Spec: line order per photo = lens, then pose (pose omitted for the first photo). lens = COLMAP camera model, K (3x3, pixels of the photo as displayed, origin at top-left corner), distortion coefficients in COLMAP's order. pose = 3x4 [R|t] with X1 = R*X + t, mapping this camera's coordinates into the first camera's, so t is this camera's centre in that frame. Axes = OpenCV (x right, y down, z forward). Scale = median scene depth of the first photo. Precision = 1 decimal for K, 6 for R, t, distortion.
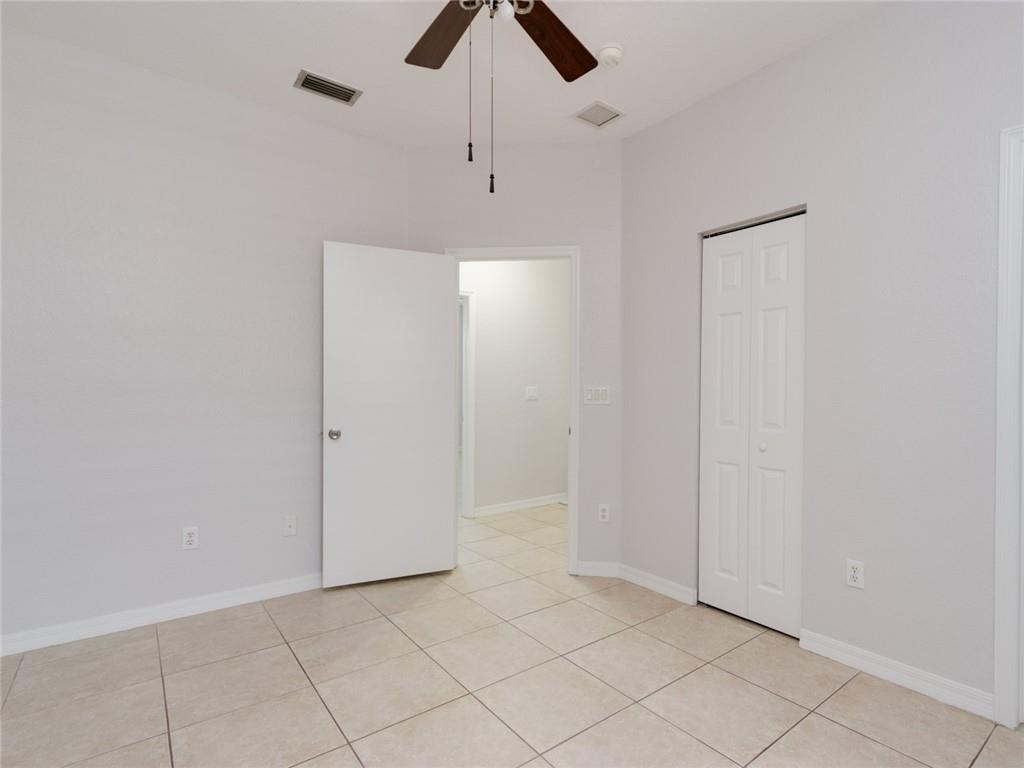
lens RADIAL K [[523.7, 0, 518.7], [0, 523.7, 386.2], [0, 0, 1]] dist [0.010904, -0.005413]
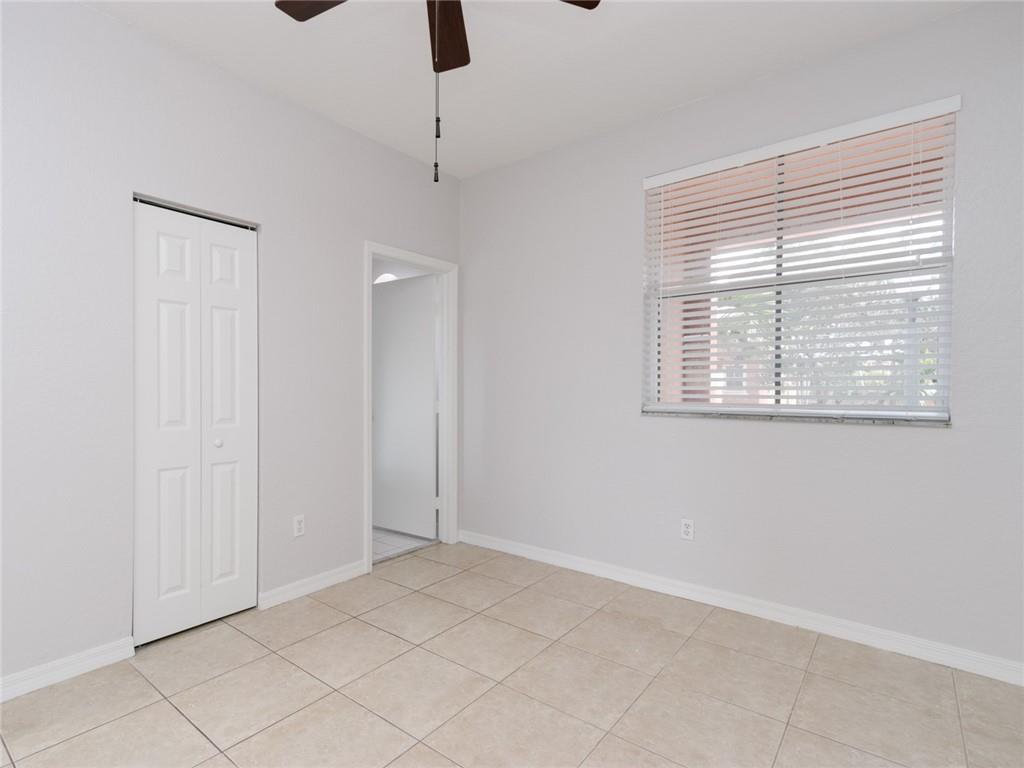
lens RADIAL K [[523.7, 0, 515.3], [0, 523.7, 385.5], [0, 0, 1]] dist [0.010904, -0.005413]
pose [[-0.291752, -0.006719, 0.956470, -0.699896], [-0.011340, 0.999929, 0.003565, -0.006297], [-0.956427, -0.009807, -0.291808, 0.783546]]
